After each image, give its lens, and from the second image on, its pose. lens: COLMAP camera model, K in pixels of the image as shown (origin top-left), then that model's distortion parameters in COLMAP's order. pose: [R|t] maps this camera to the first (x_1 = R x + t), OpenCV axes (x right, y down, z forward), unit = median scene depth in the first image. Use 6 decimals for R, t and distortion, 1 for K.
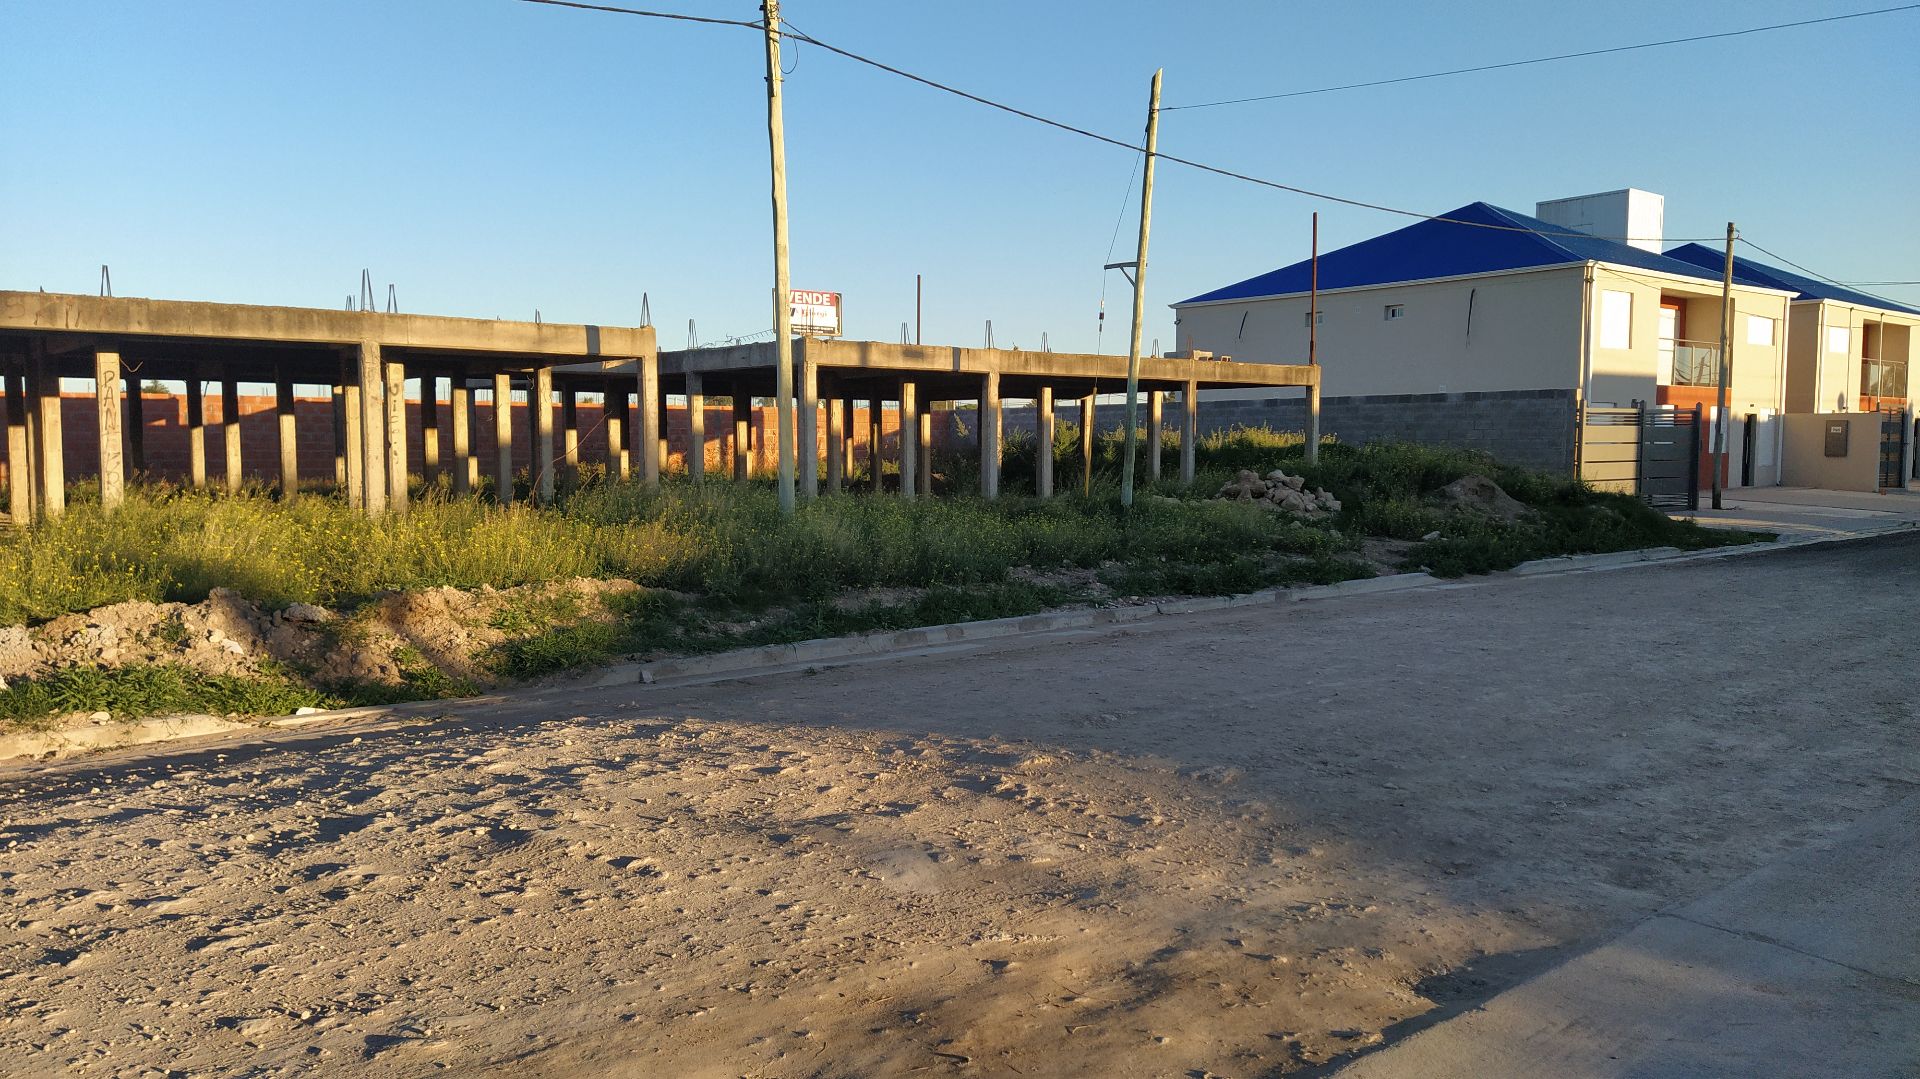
lens RADIAL K [[1362.2, 0, 940.5], [0, 1362.2, 570.4], [0, 0, 1]] dist [0.058110, -0.011651]
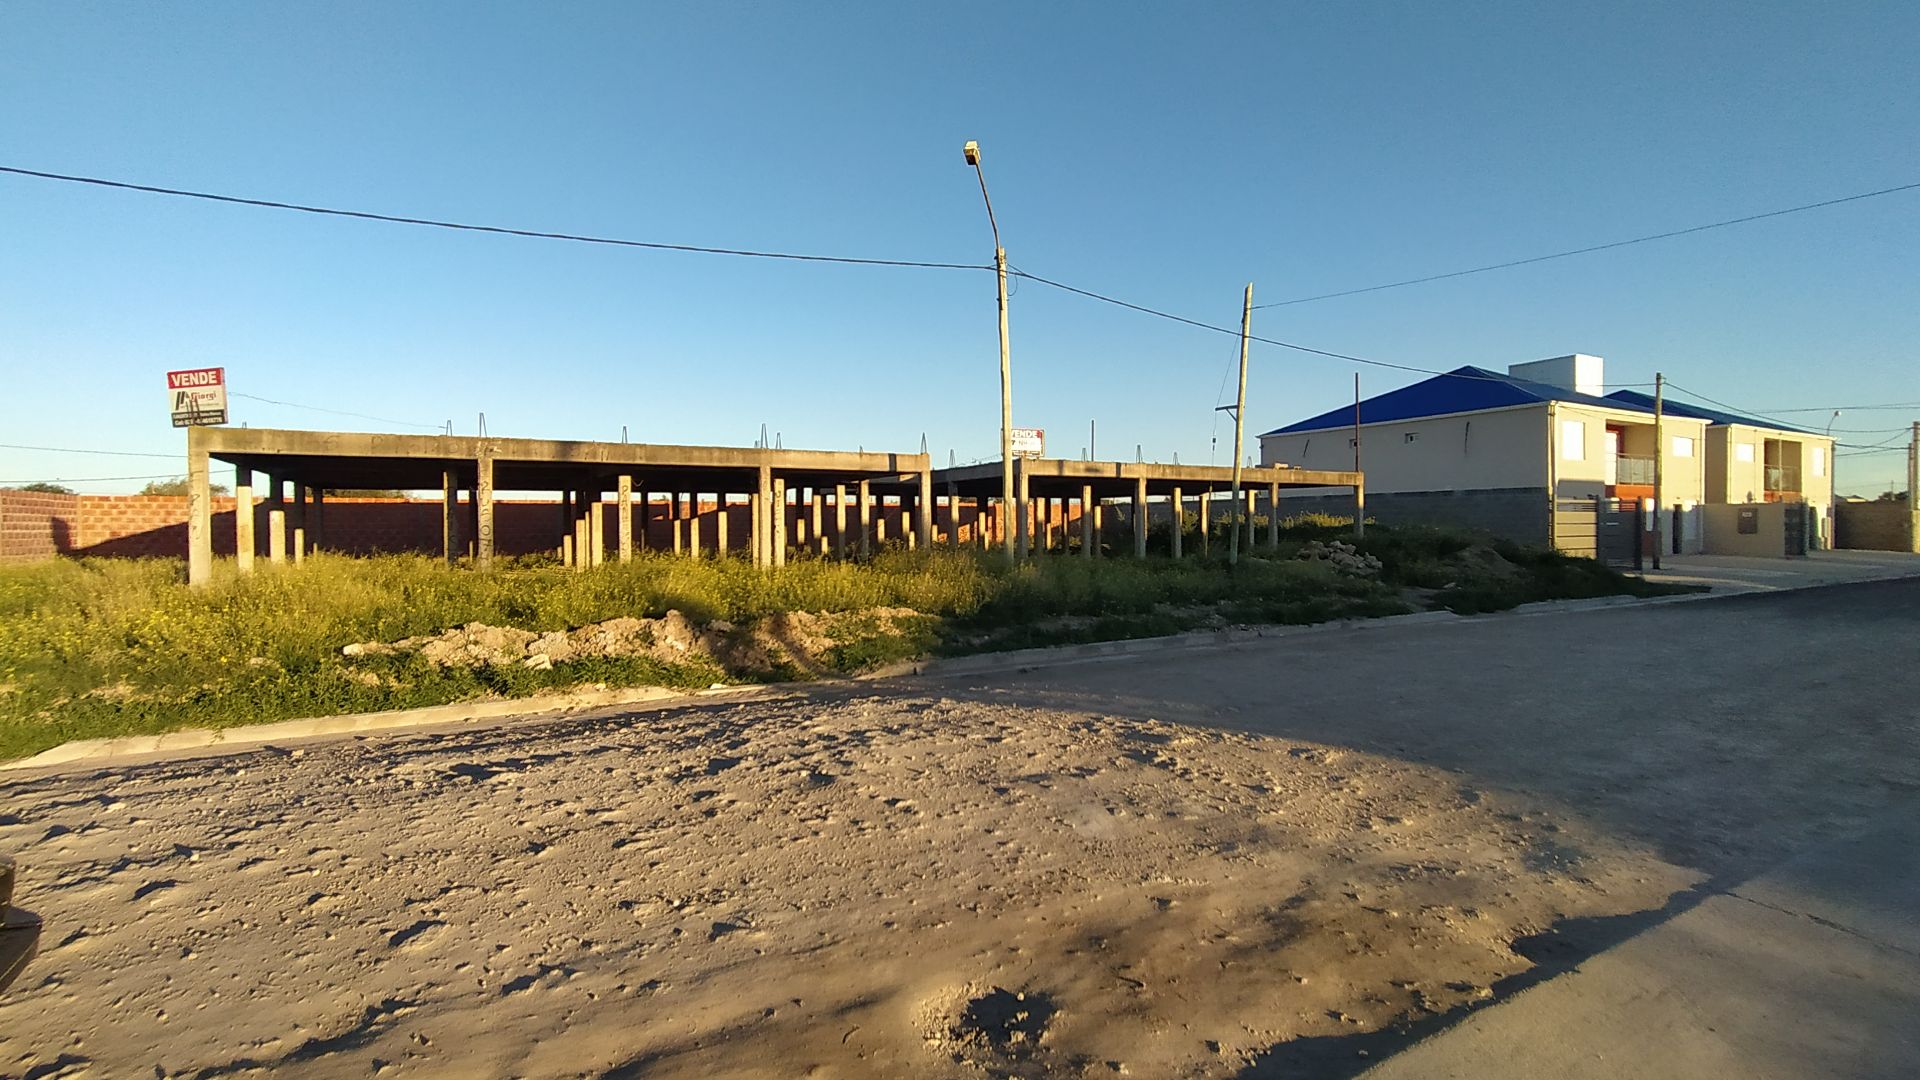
lens RADIAL K [[840.6, 0, 945.9], [0, 840.6, 539.2], [0, 0, 1]] dist [0.004305, 0.001599]
pose [[0.982425, -0.003200, -0.186629, -0.002860], [-0.011415, 0.996951, -0.077187, 0.000930], [0.186307, 0.077961, 0.979394, 0.035466]]
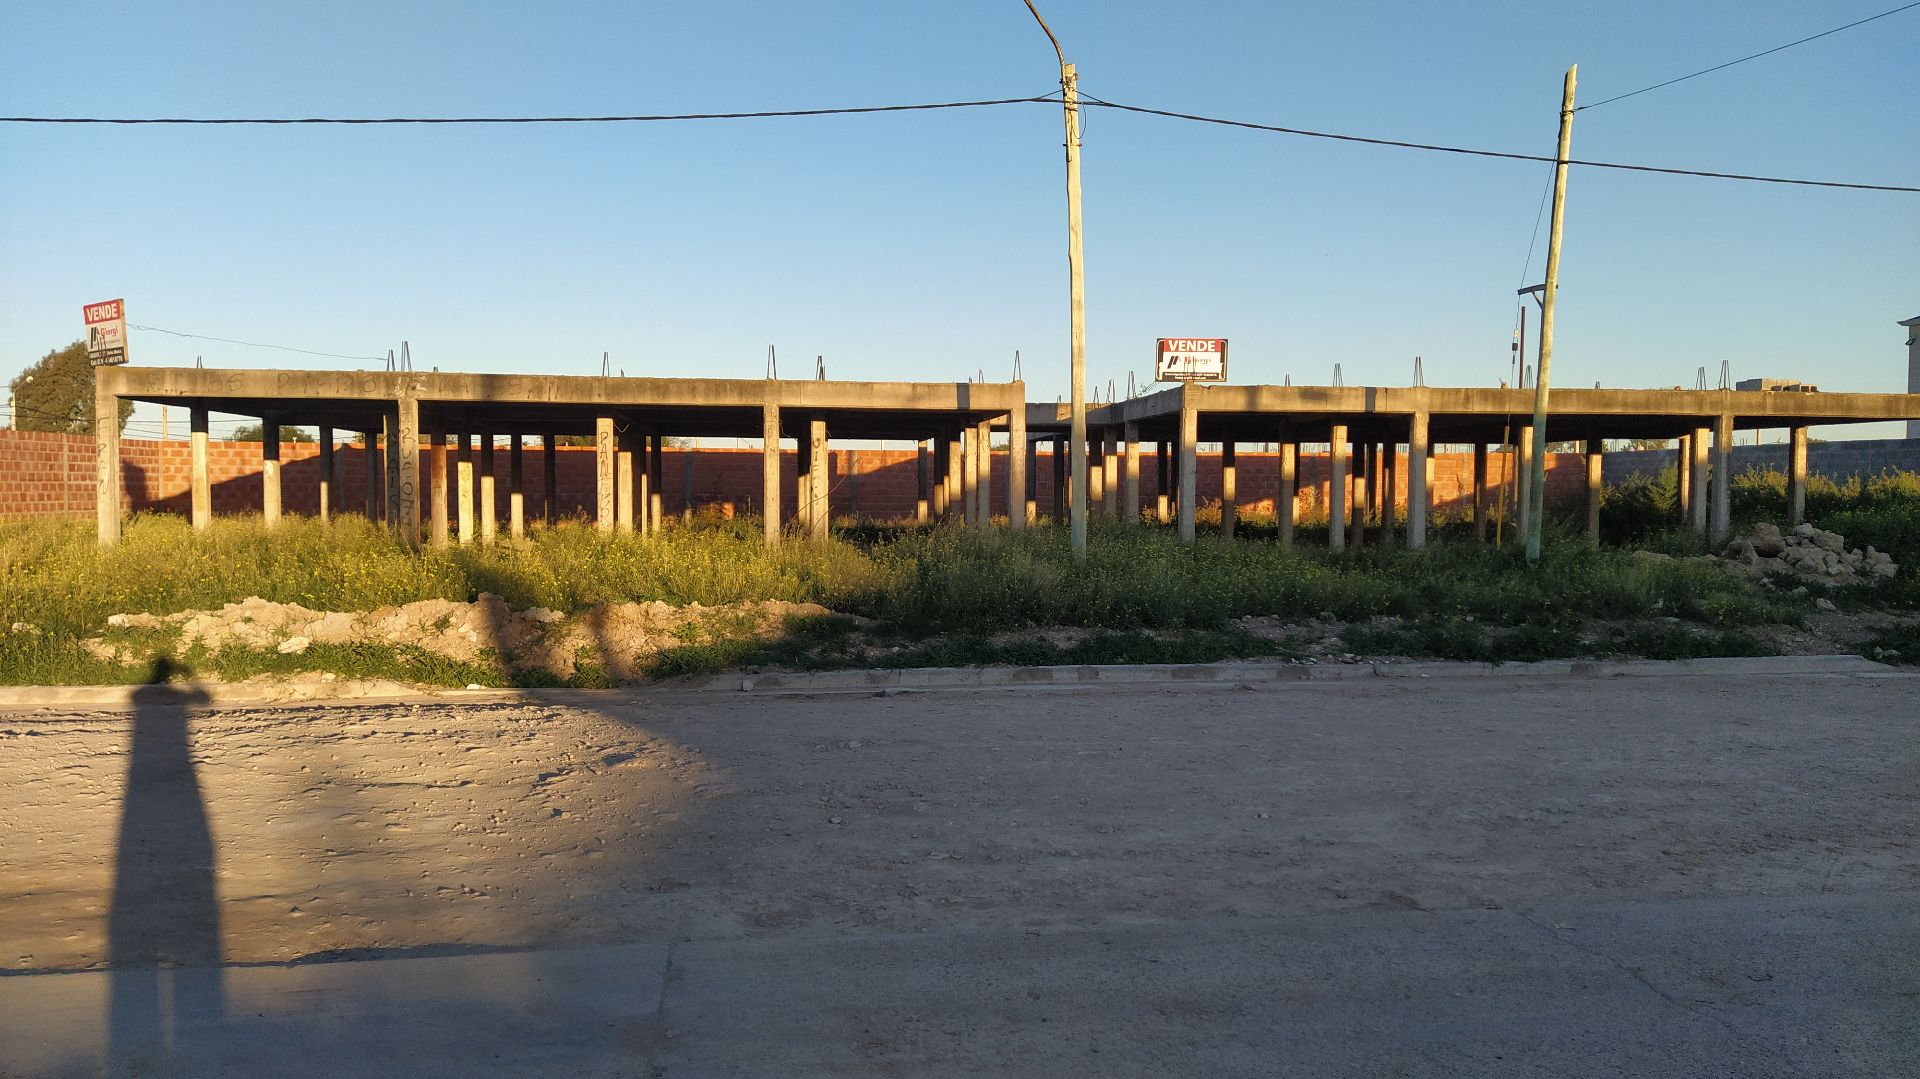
lens RADIAL K [[1362.2, 0, 981.3], [0, 1362.2, 542.3], [0, 0, 1]] dist [0.058110, -0.011651]
pose [[0.851790, 0.022061, -0.523419, 0.394758], [-0.052541, 0.997673, -0.043453, -0.002190], [0.521243, 0.064514, 0.850966, 0.085619]]
